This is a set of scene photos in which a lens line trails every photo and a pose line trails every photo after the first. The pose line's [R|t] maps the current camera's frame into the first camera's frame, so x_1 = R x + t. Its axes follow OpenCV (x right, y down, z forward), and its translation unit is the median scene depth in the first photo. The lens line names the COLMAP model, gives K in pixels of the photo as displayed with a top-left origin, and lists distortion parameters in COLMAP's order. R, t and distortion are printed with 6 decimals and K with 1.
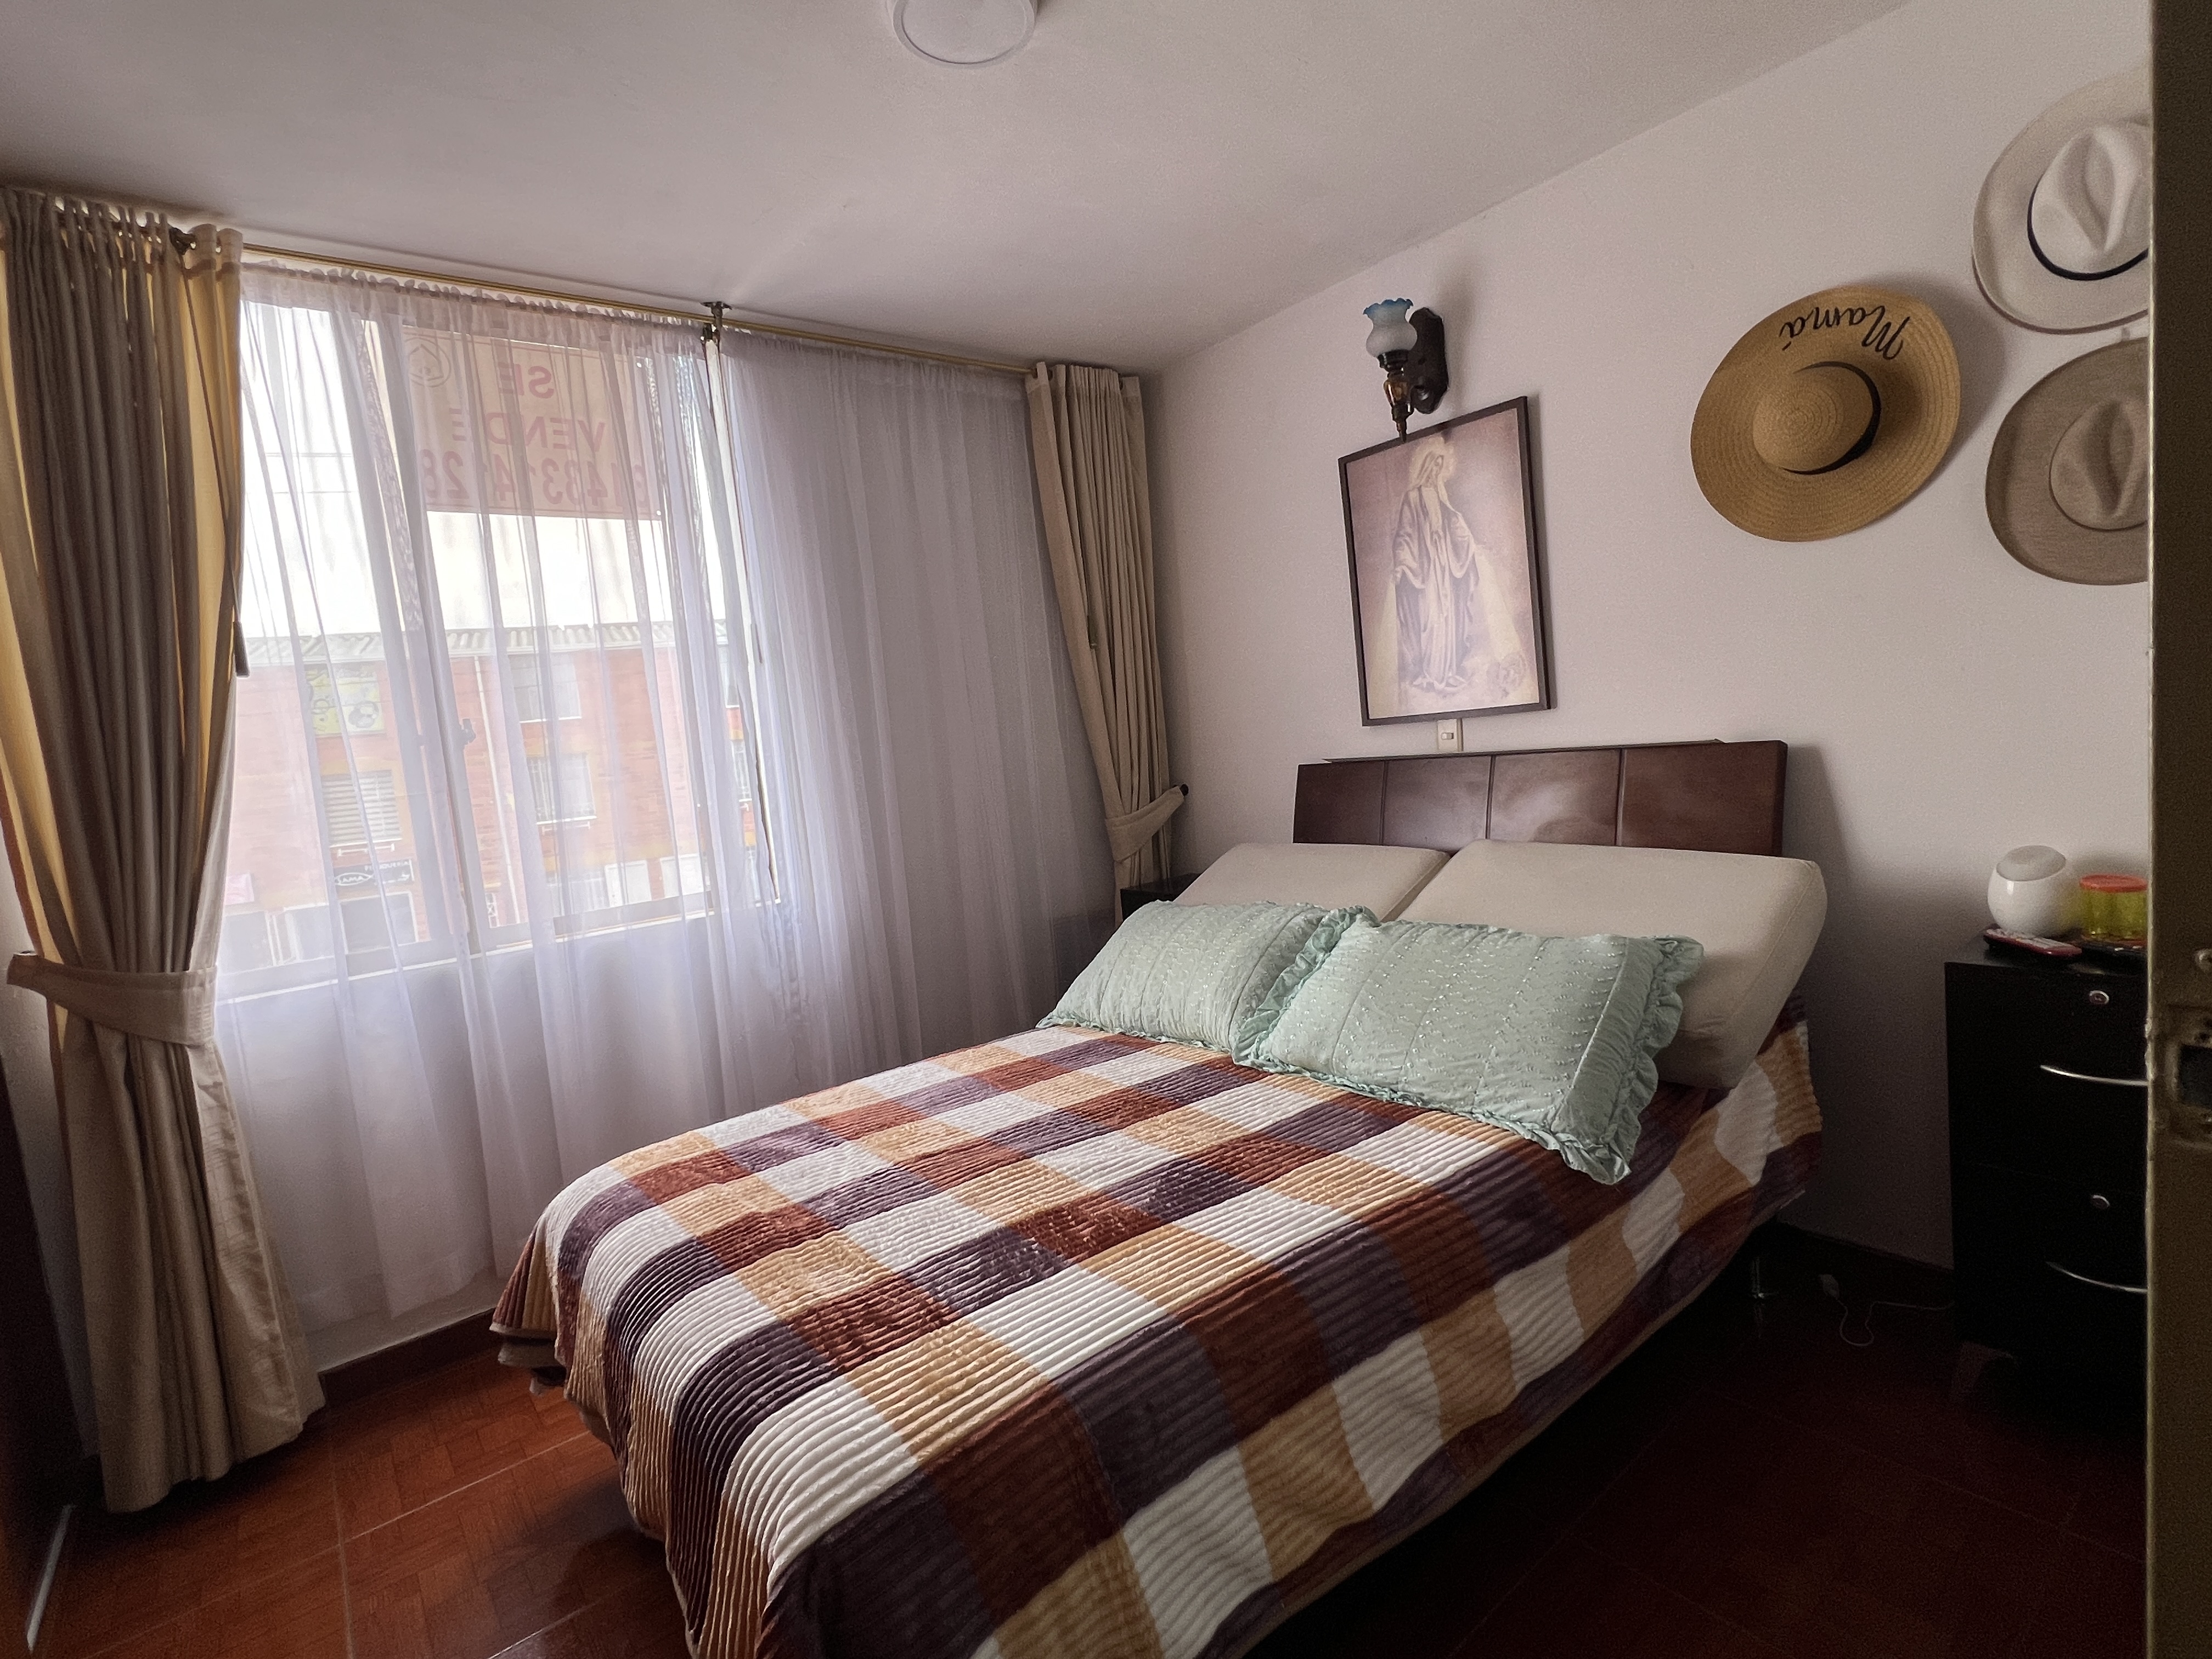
lens RADIAL K [[1062.6, 0, 1096.2], [0, 1062.6, 818.2], [0, 0, 1]] dist [-0.002460, 0.001864]
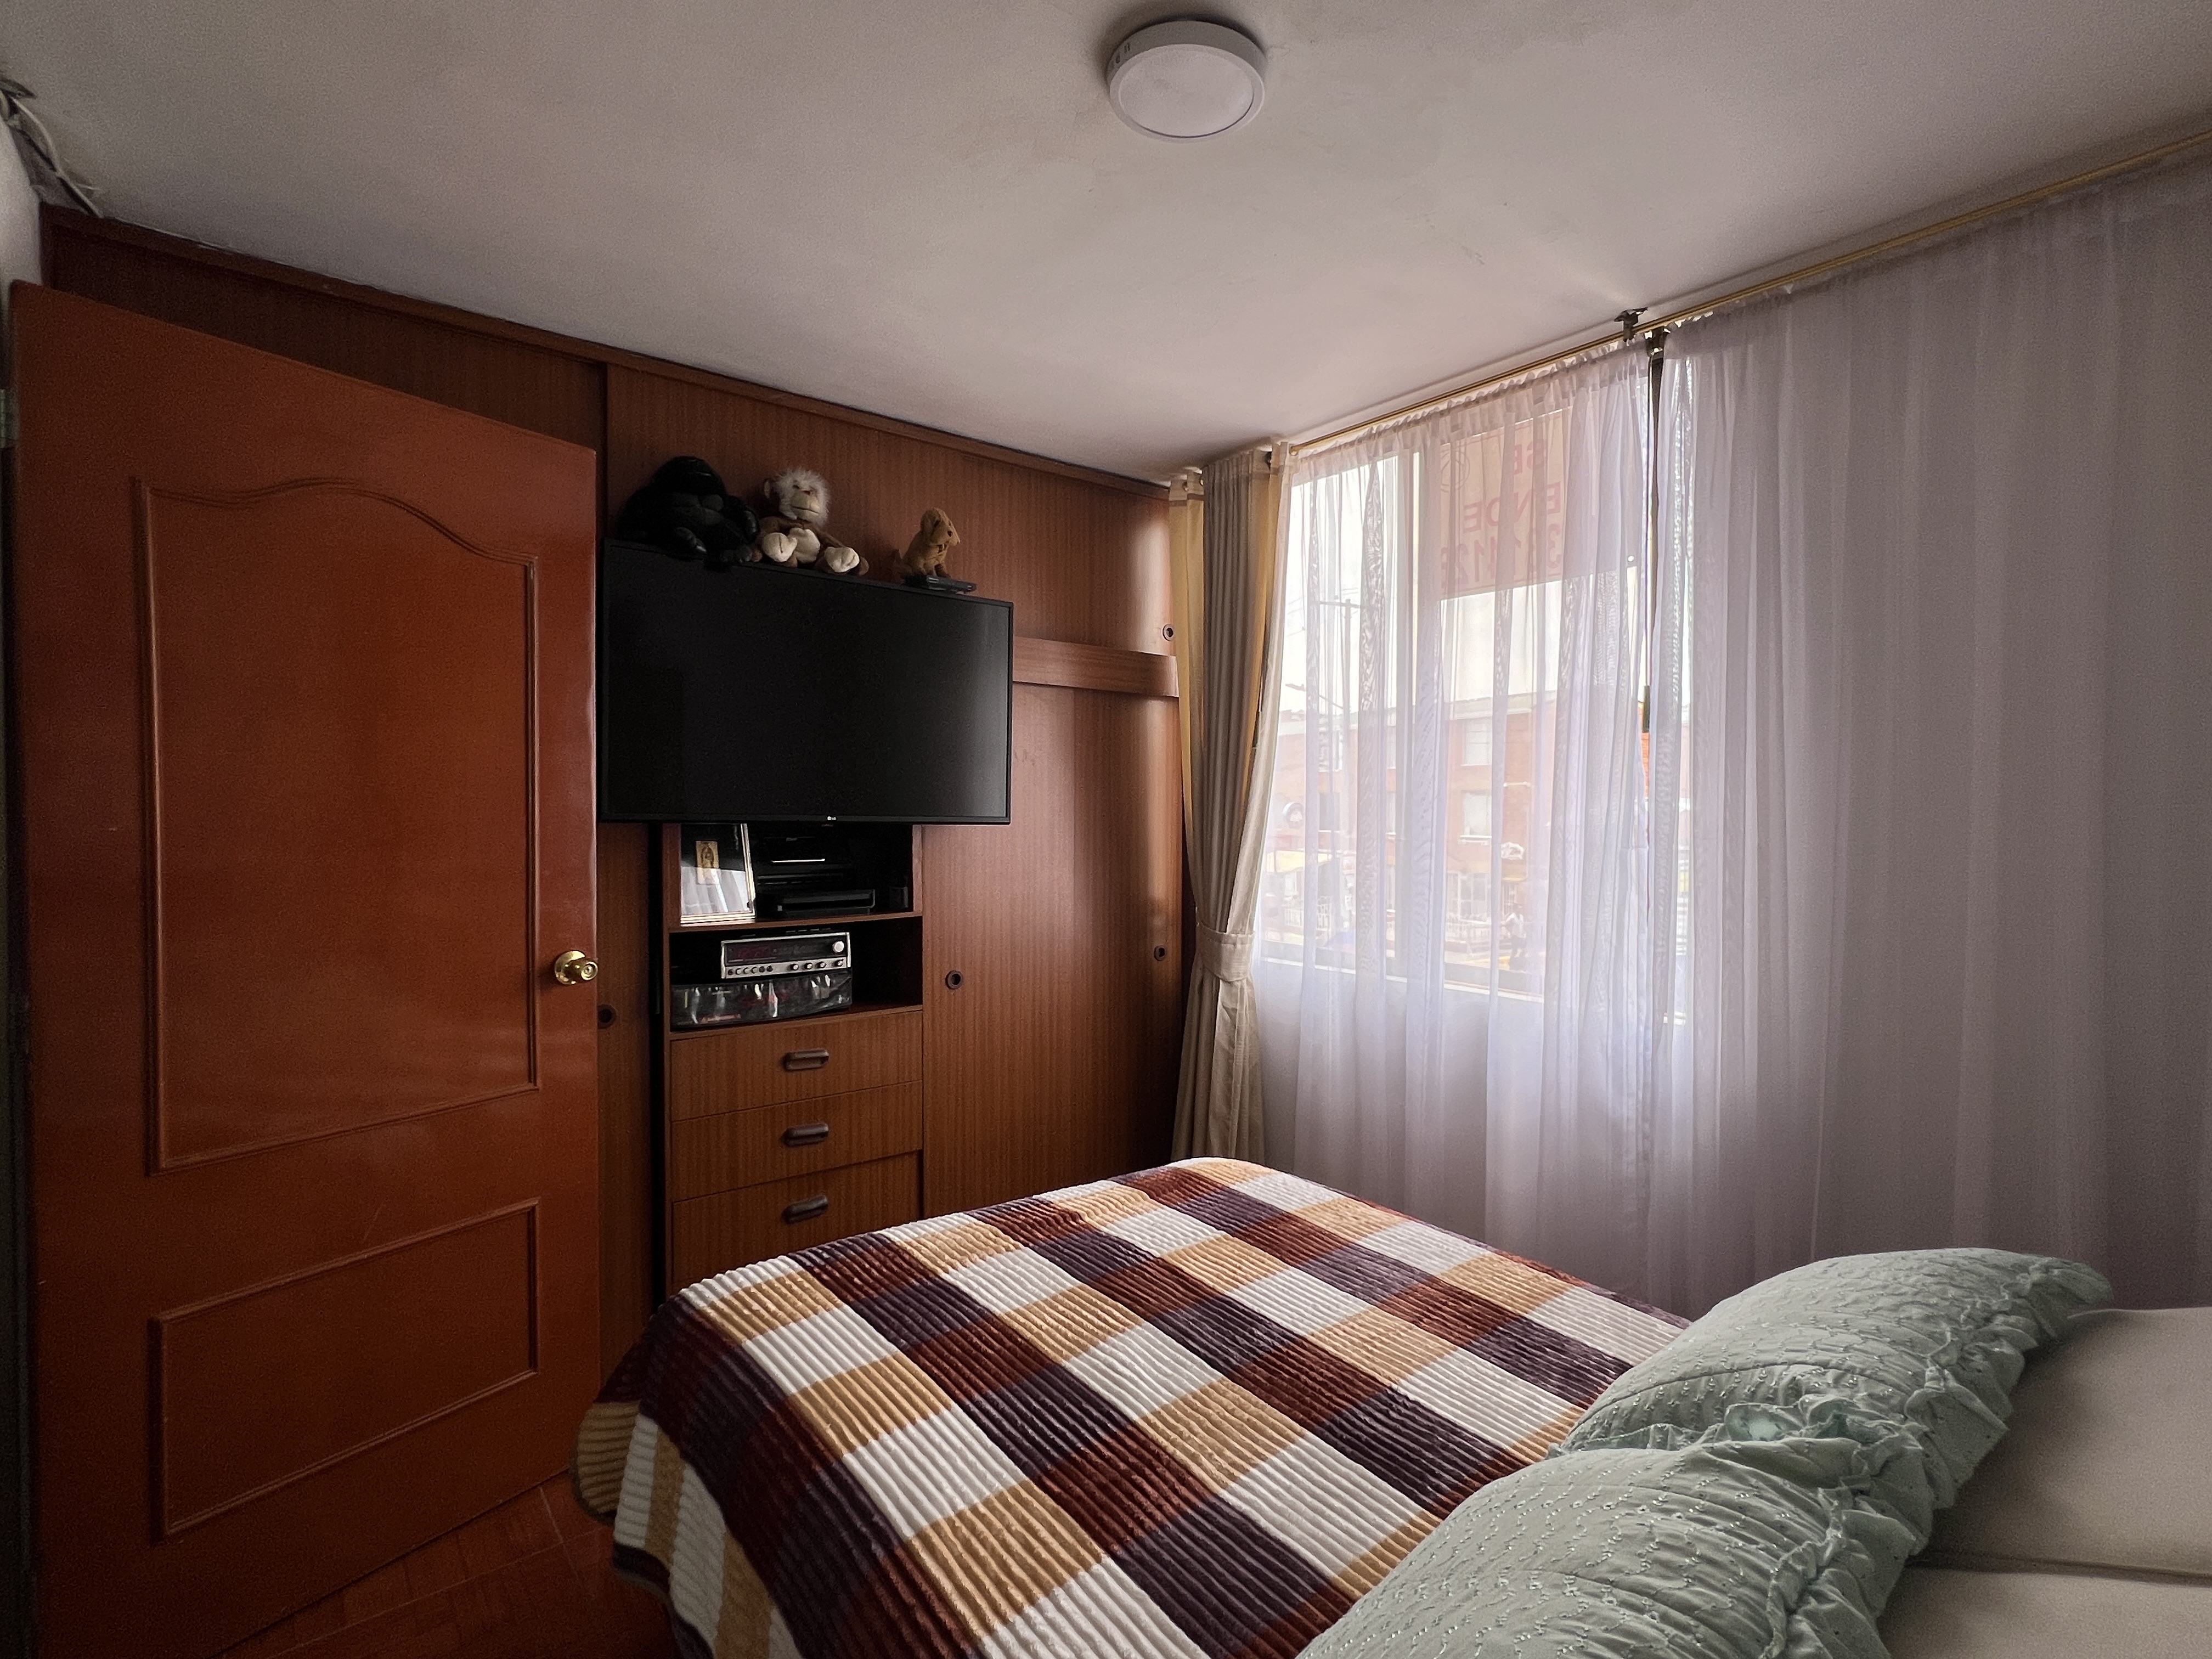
lens RADIAL K [[1062.6, 0, 1110.5], [0, 1062.6, 838.7], [0, 0, 1]] dist [-0.002460, 0.001864]
pose [[0.000493, 0.127556, -0.991831, 0.666277], [-0.089728, 0.987836, 0.126997, -0.173618], [0.995966, 0.088933, 0.011933, 0.762680]]
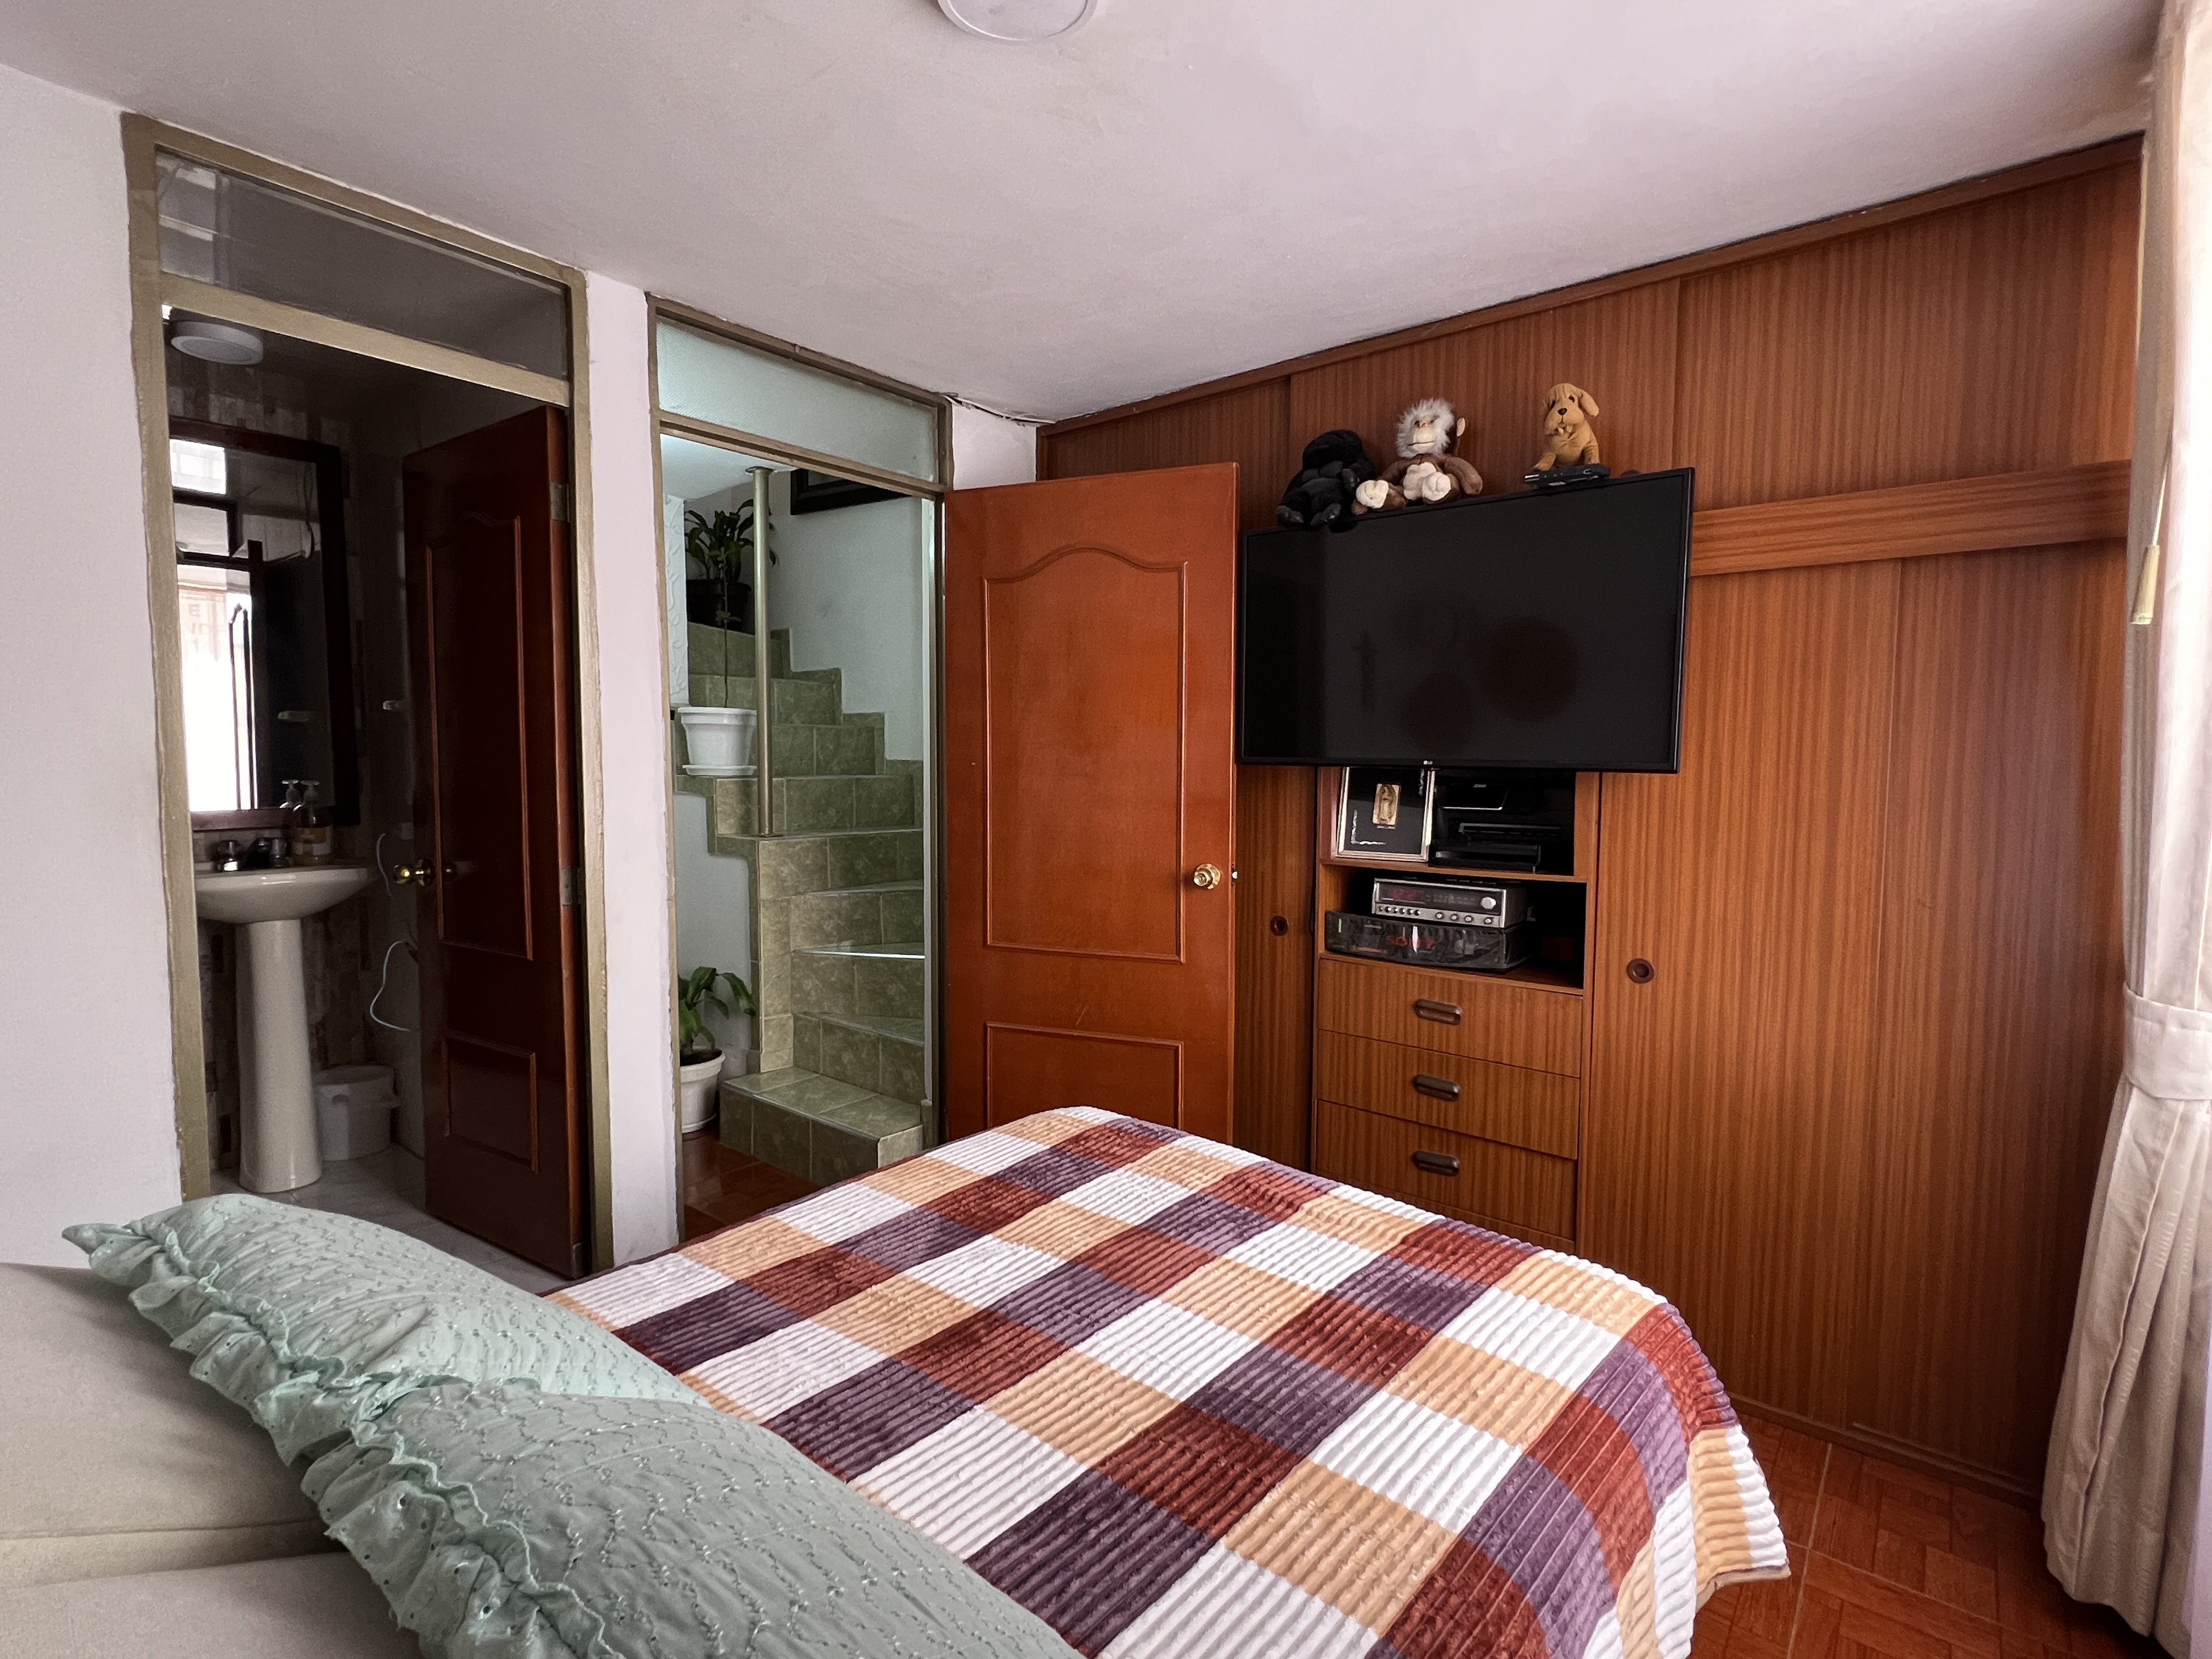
lens RADIAL K [[1062.6, 0, 1098.8], [0, 1062.6, 843.7], [0, 0, 1]] dist [-0.002460, 0.001864]
pose [[-0.973957, 0.113412, -0.196329, 0.051112], [0.076670, 0.979639, 0.185551, -0.170979], [0.213375, 0.165666, -0.962822, 1.513296]]
